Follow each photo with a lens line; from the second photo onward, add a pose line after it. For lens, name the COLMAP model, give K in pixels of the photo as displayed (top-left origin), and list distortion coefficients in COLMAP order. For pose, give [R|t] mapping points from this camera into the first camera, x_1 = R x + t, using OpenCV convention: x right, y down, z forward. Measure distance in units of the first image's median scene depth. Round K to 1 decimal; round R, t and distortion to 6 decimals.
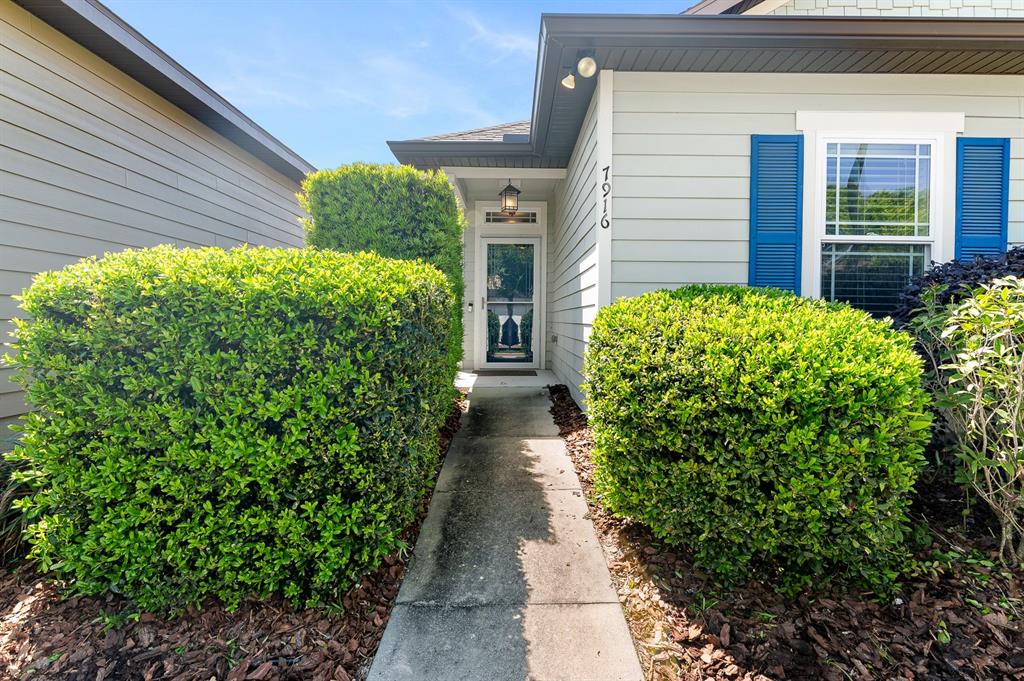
lens RADIAL K [[482.0, 0, 512.8], [0, 482.0, 322.5], [0, 0, 1]] dist [-0.001542, 0.000510]
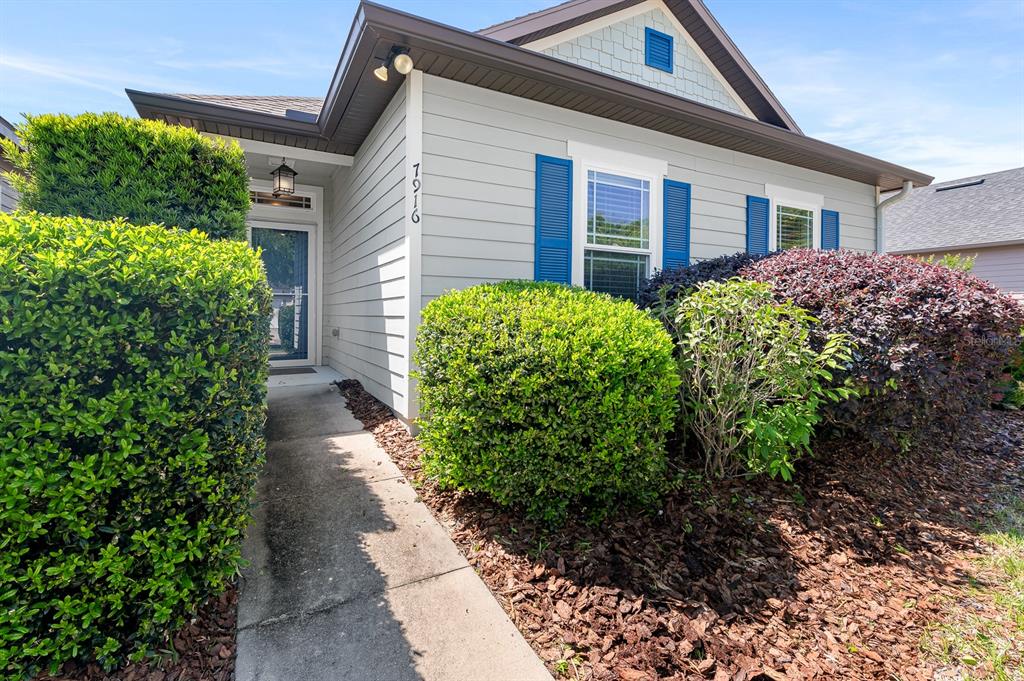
lens RADIAL K [[482.0, 0, 510.3], [0, 482.0, 318.8], [0, 0, 1]] dist [-0.001542, 0.000510]
pose [[0.880473, -0.008377, 0.474022, -0.212962], [0.006267, 0.999962, 0.006030, 0.009374], [-0.474055, -0.002338, 0.880492, -0.014134]]
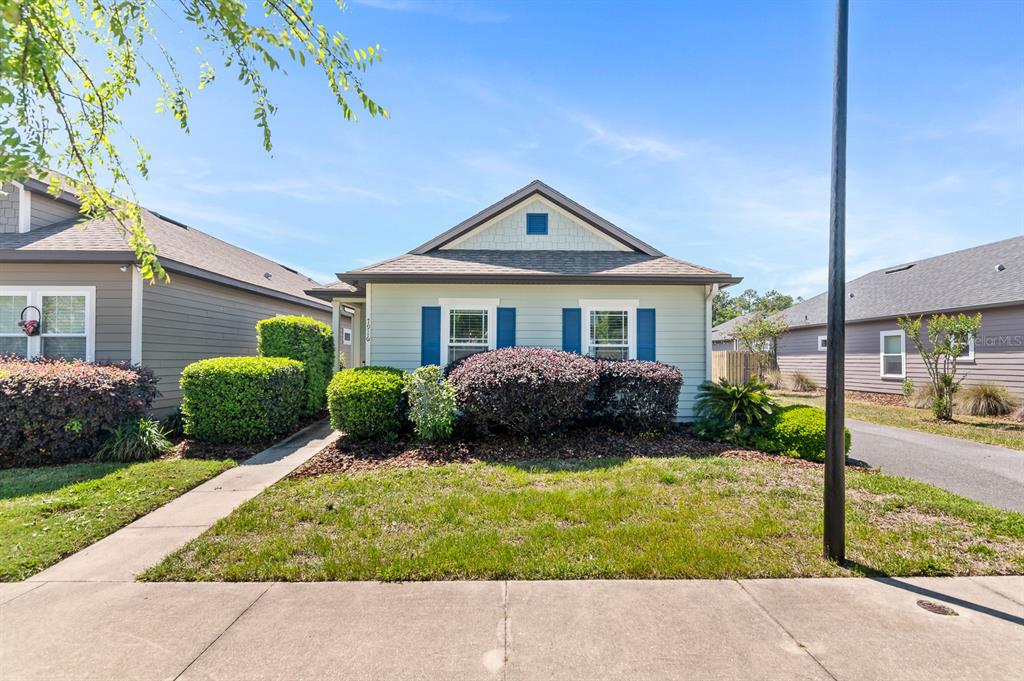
lens RADIAL K [[482.0, 0, 514.9], [0, 482.0, 357.0], [0, 0, 1]] dist [-0.001542, 0.000510]
pose [[0.999992, -0.002450, 0.003134, 1.764833], [0.002498, 0.999878, -0.015406, -0.107689], [-0.003096, 0.015413, 0.999876, -3.009326]]
